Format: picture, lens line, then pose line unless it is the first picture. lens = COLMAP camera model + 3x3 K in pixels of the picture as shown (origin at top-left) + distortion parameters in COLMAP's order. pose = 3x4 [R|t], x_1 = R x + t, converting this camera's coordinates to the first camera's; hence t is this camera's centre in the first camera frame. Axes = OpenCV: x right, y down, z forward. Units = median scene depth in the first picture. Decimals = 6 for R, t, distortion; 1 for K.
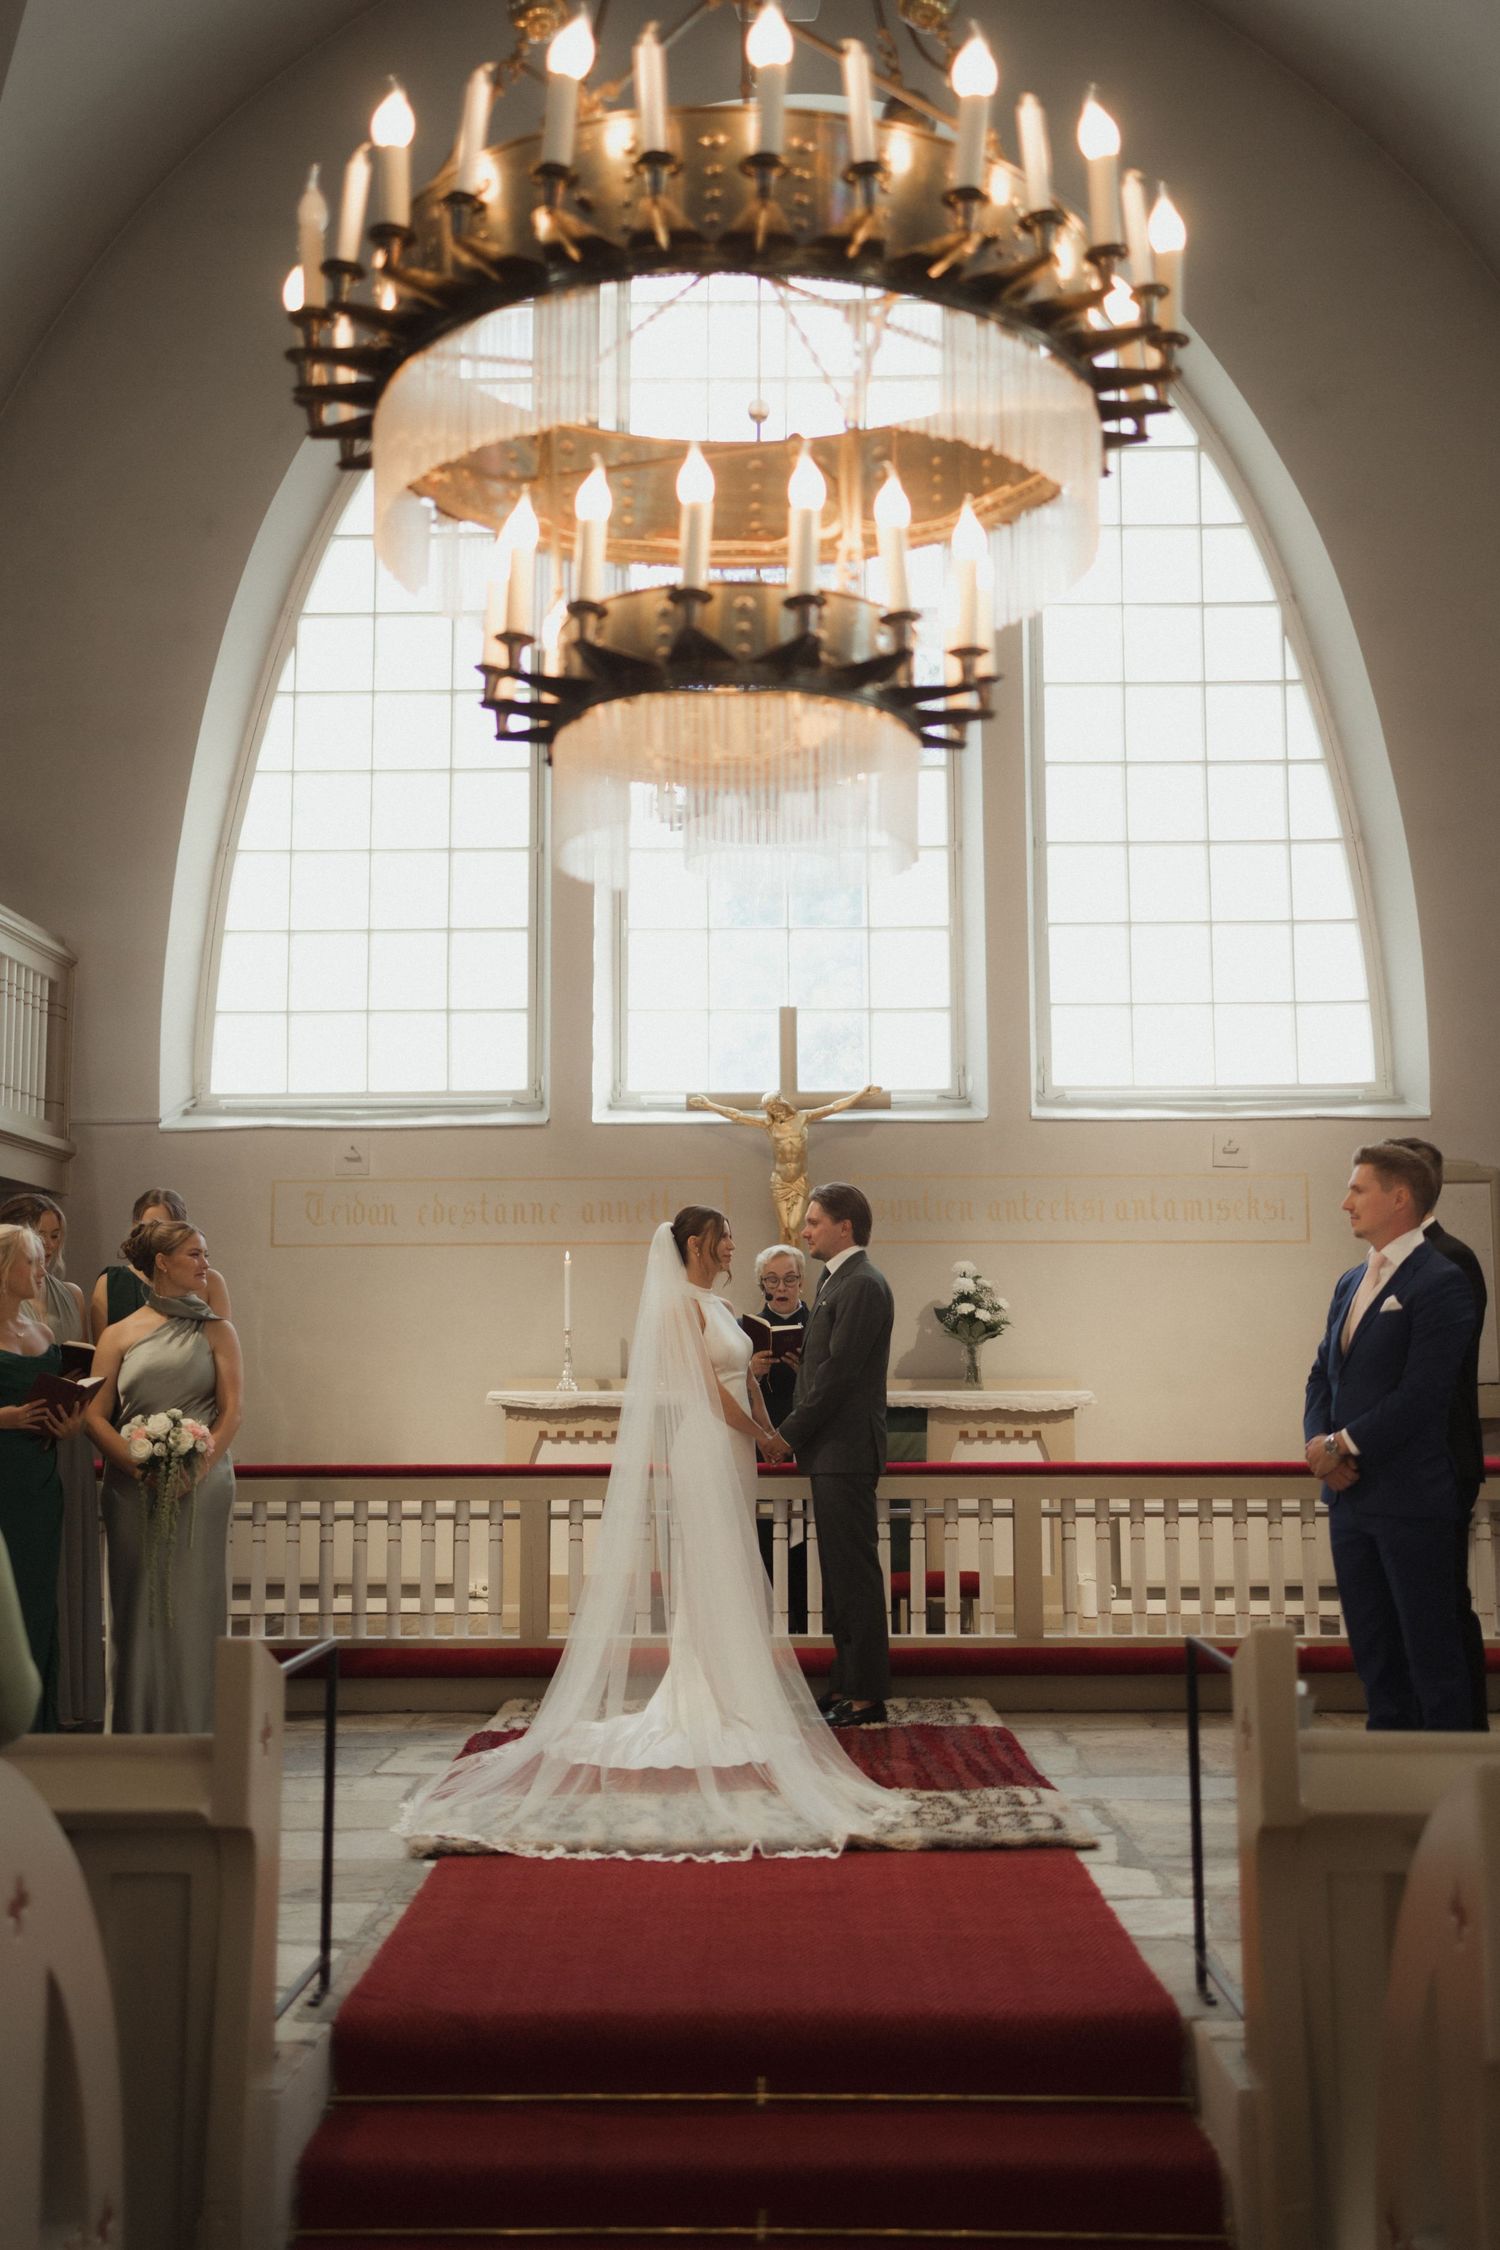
lens RADIAL K [[2286.6, 0, 750.0], [0, 2286.6, 1125.0], [0, 0, 1]] dist [0.406134, 0.002774]
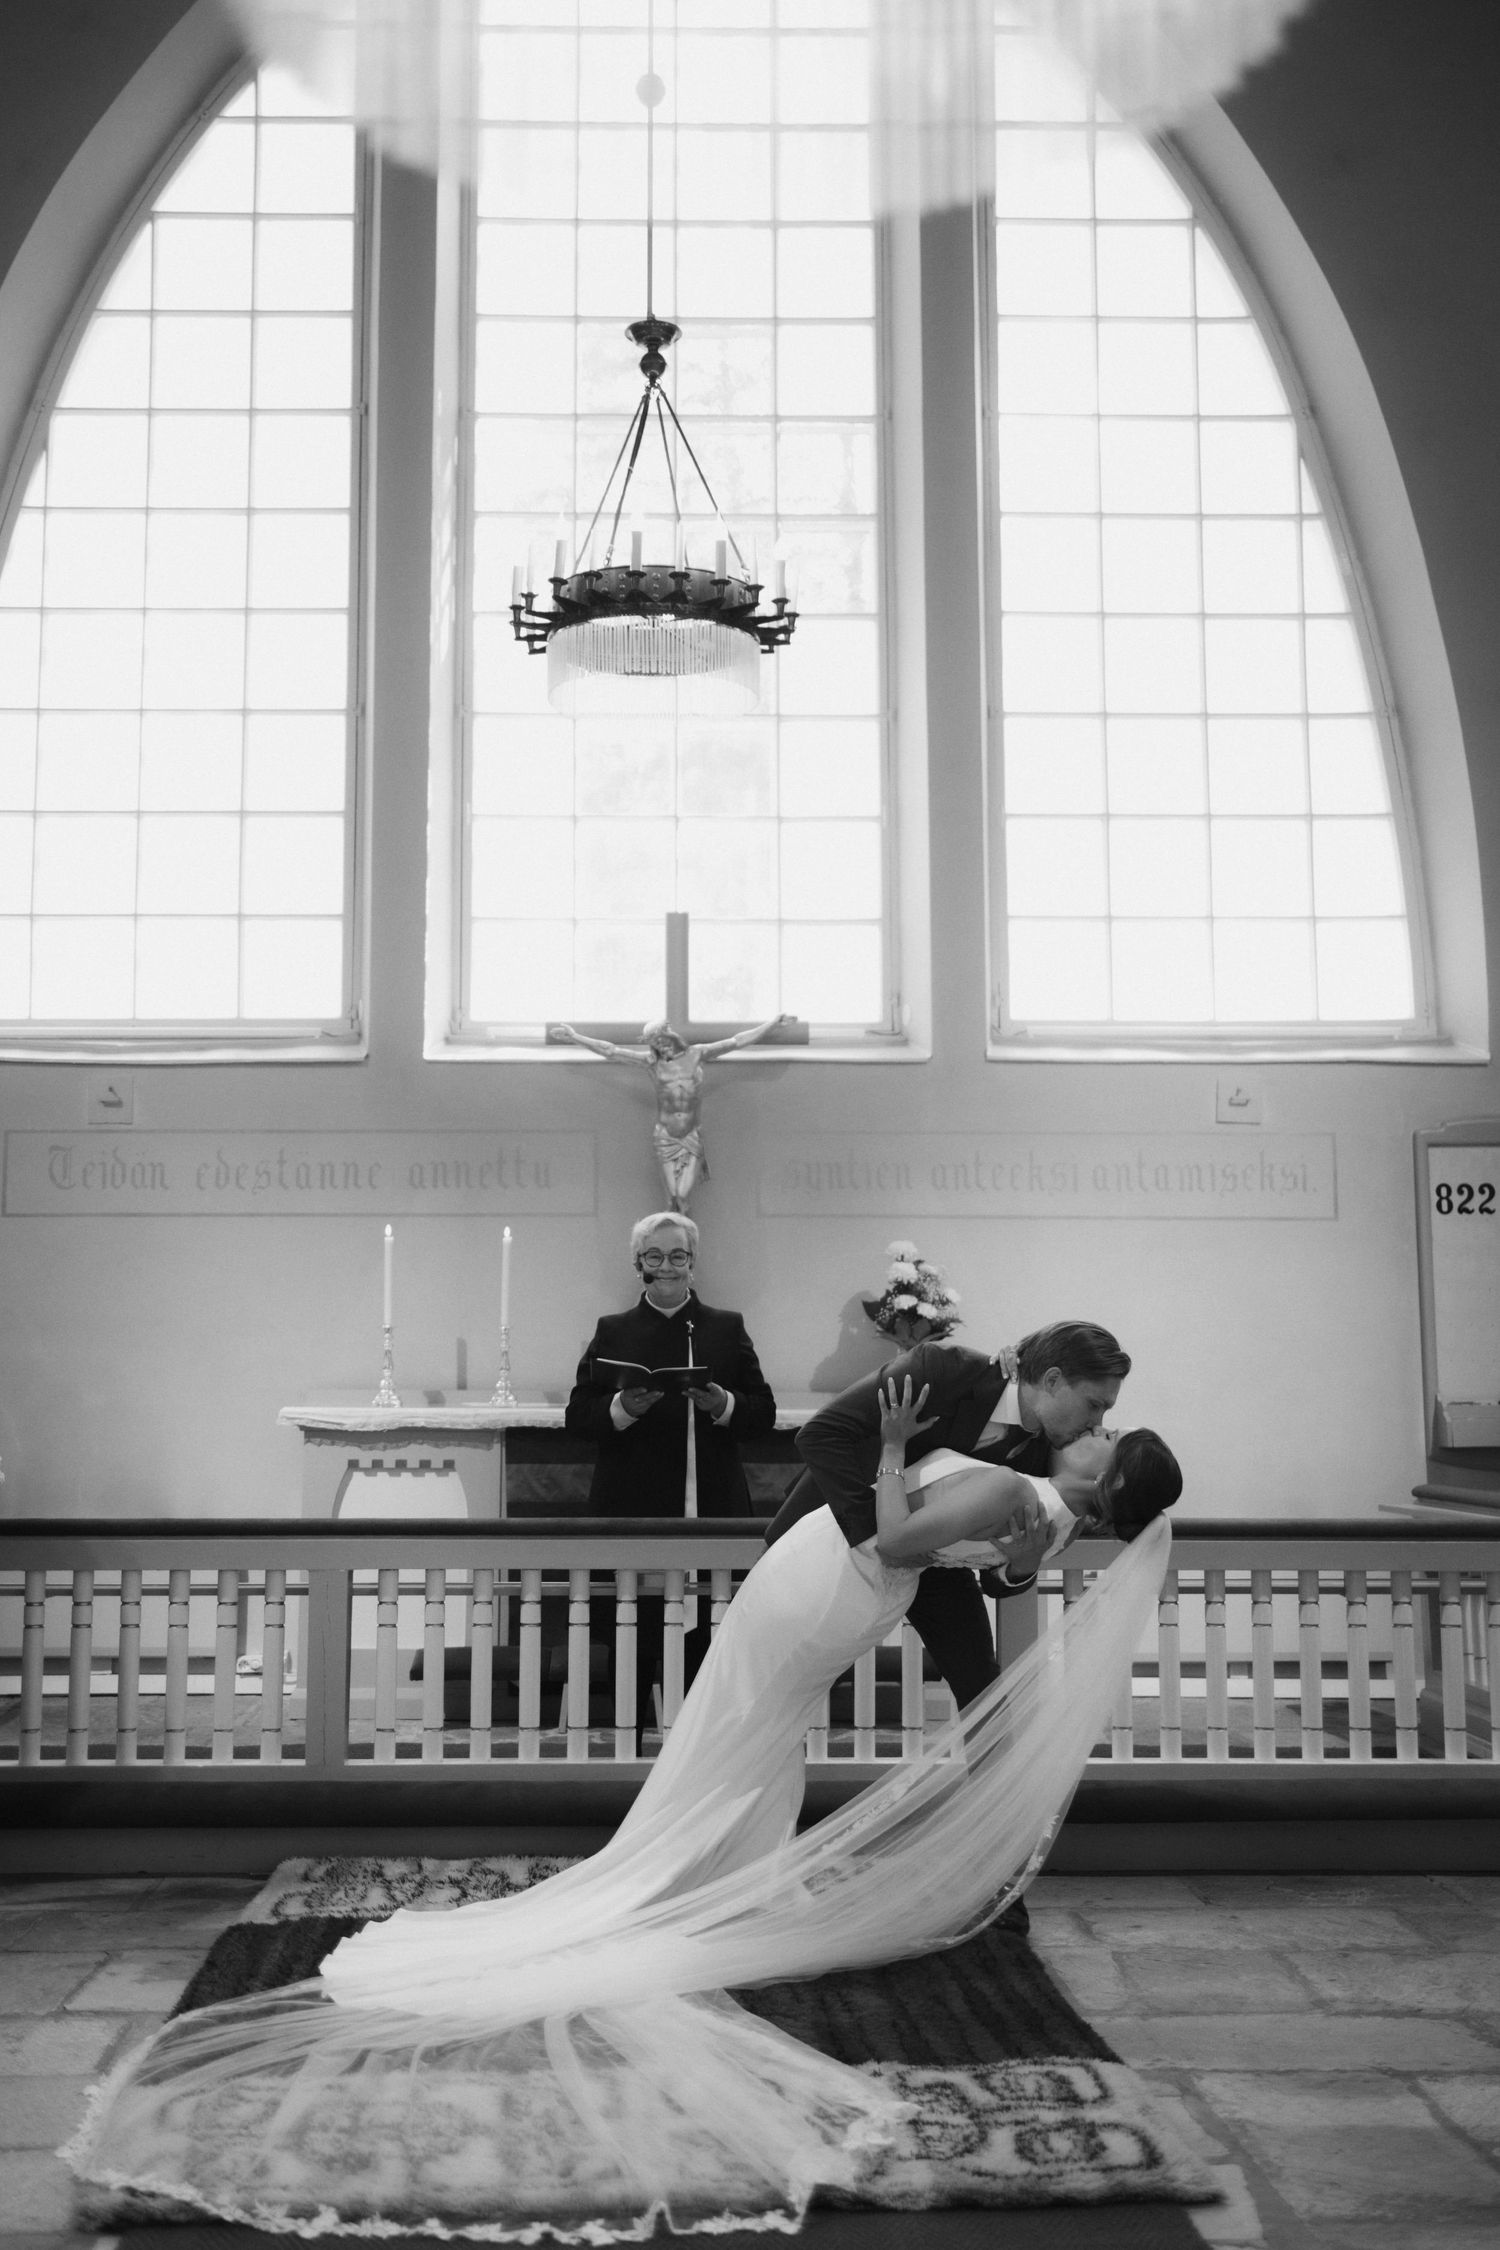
lens RADIAL K [[2171.7, 0, 670.0], [0, 2171.7, 1116.8], [0, 0, 1]] dist [0.260785, -0.003676]
pose [[0.999359, 0.009449, 0.034534, -0.010948], [-0.009428, 0.999955, -0.000773, 0.018543], [-0.034540, 0.000447, 0.999403, 0.265325]]
